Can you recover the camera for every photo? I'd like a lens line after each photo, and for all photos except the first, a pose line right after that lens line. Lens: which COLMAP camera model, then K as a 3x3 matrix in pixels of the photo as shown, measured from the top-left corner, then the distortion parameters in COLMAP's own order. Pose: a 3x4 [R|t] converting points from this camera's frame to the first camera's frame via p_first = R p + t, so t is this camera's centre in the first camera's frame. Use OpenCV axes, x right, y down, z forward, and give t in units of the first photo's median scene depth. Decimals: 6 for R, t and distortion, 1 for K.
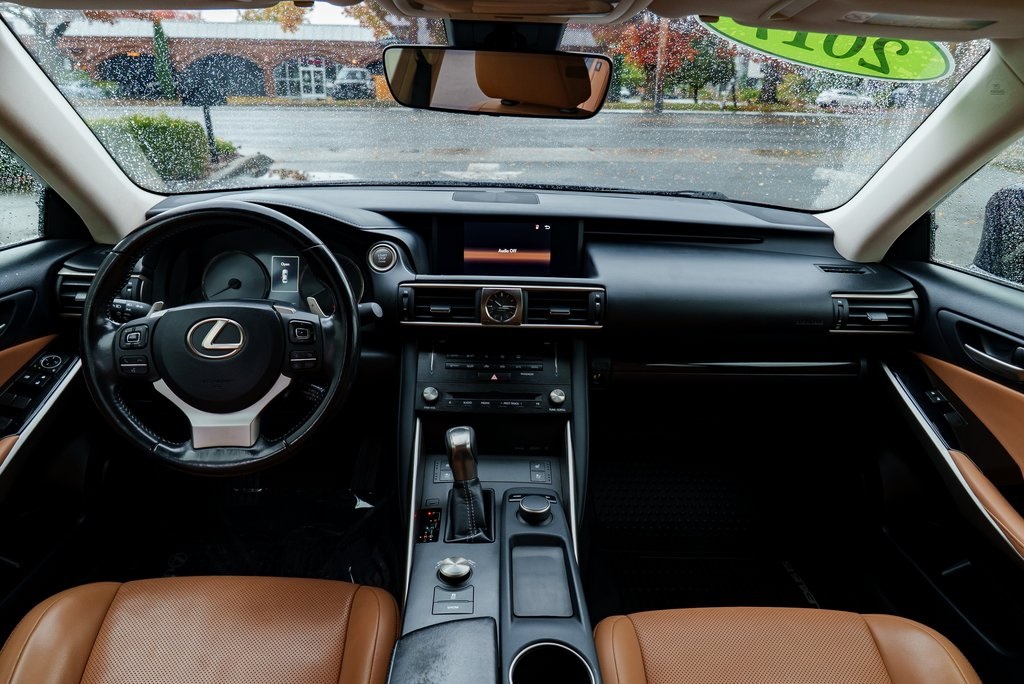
lens RADIAL K [[699.7, 0, 509.4], [0, 699.7, 348.0], [0, 0, 1]] dist [-0.023467, 0.015082]
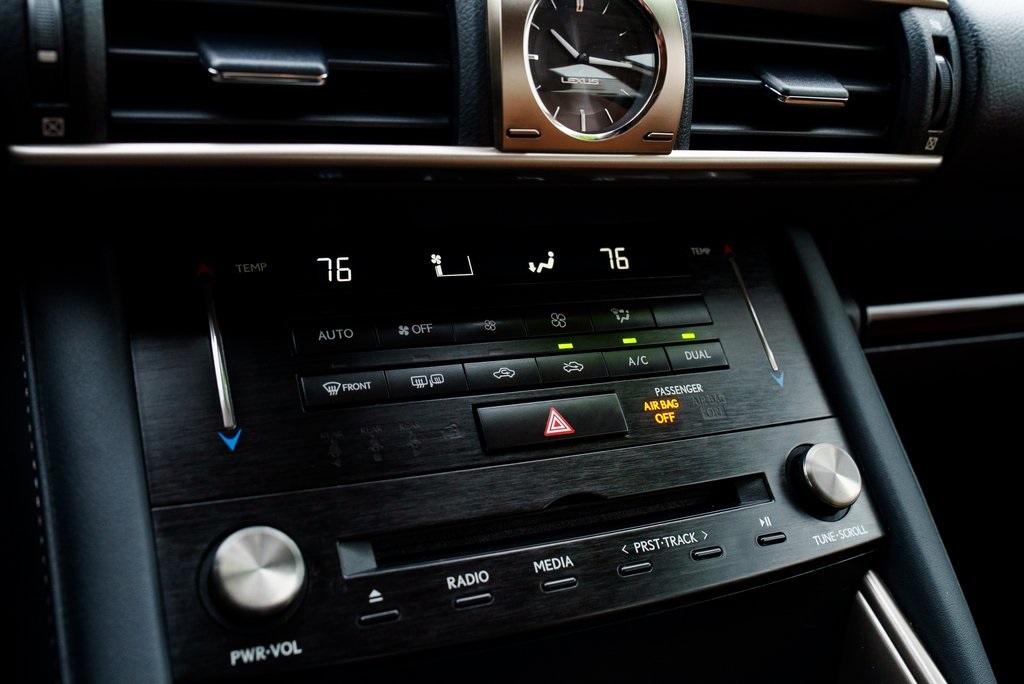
lens RADIAL K [[1015.4, 0, 507.2], [0, 1015.4, 341.0], [0, 0, 1]] dist [0.002766, 0.000000]
pose [[0.905678, -0.087811, 0.414774, -0.154040], [0.087376, 0.995973, 0.020066, 0.011366], [-0.414865, 0.018068, 0.909703, 0.745637]]
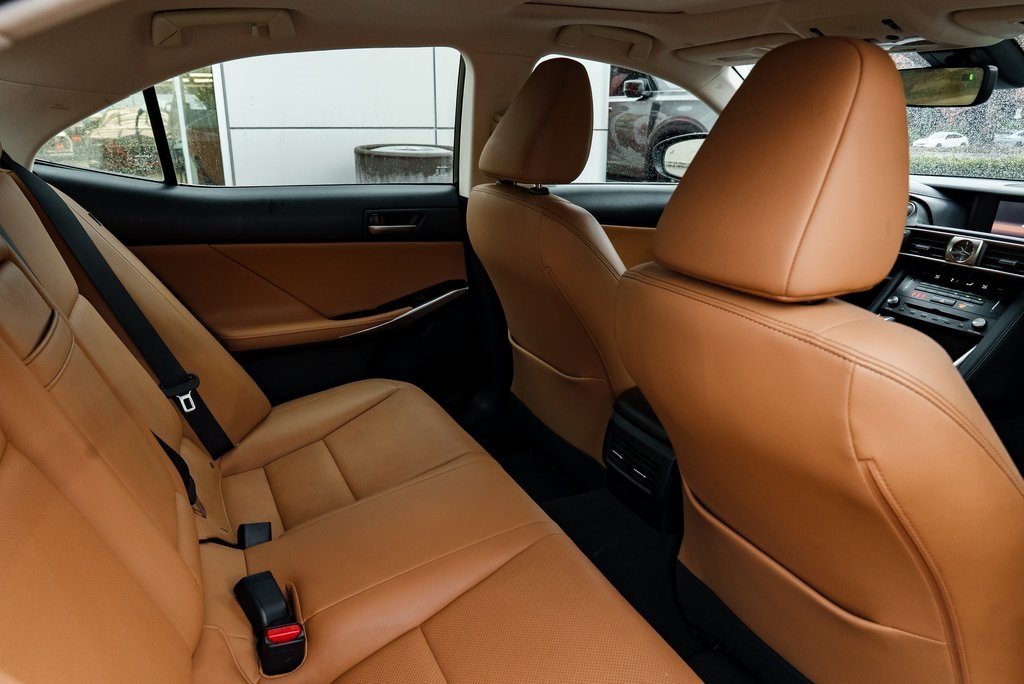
lens RADIAL K [[699.7, 0, 508.6], [0, 699.7, 342.6], [0, 0, 1]] dist [-0.023467, 0.015082]
pose [[0.406634, 0.258660, -0.876210, 0.861826], [-0.321862, 0.938152, 0.127575, 0.221719], [0.855017, 0.230143, 0.464737, -0.358234]]
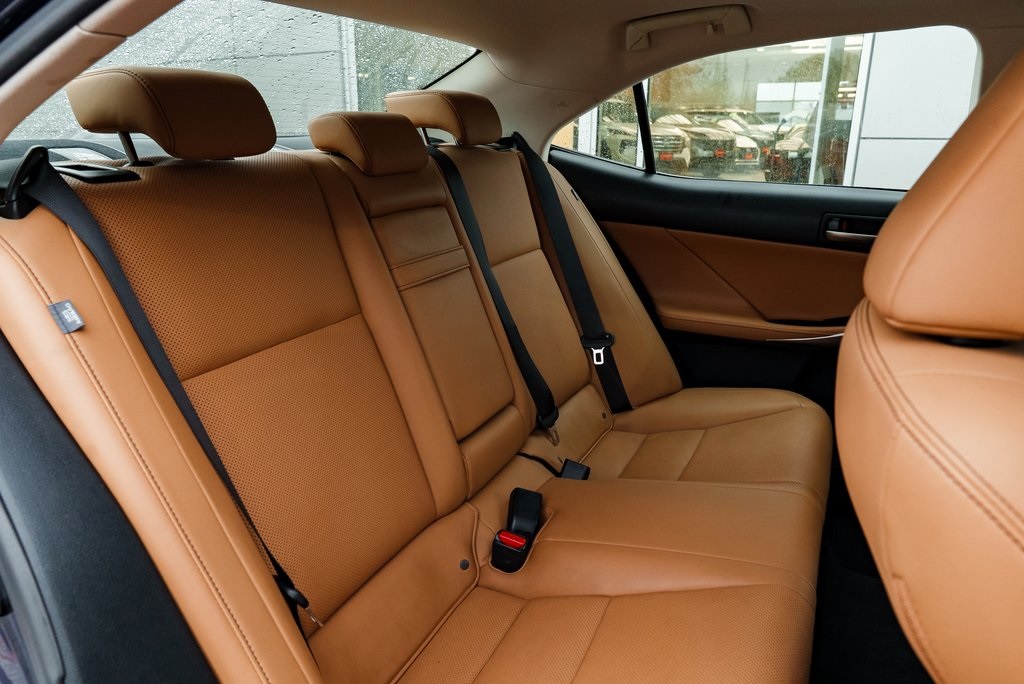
lens RADIAL K [[699.7, 0, 505.9], [0, 699.7, 341.5], [0, 0, 1]] dist [-0.023467, 0.015082]
pose [[-0.467518, 0.230451, -0.853416, 0.889606], [-0.331327, 0.849361, 0.410863, 0.105501], [0.819542, 0.474846, -0.320737, 0.048523]]
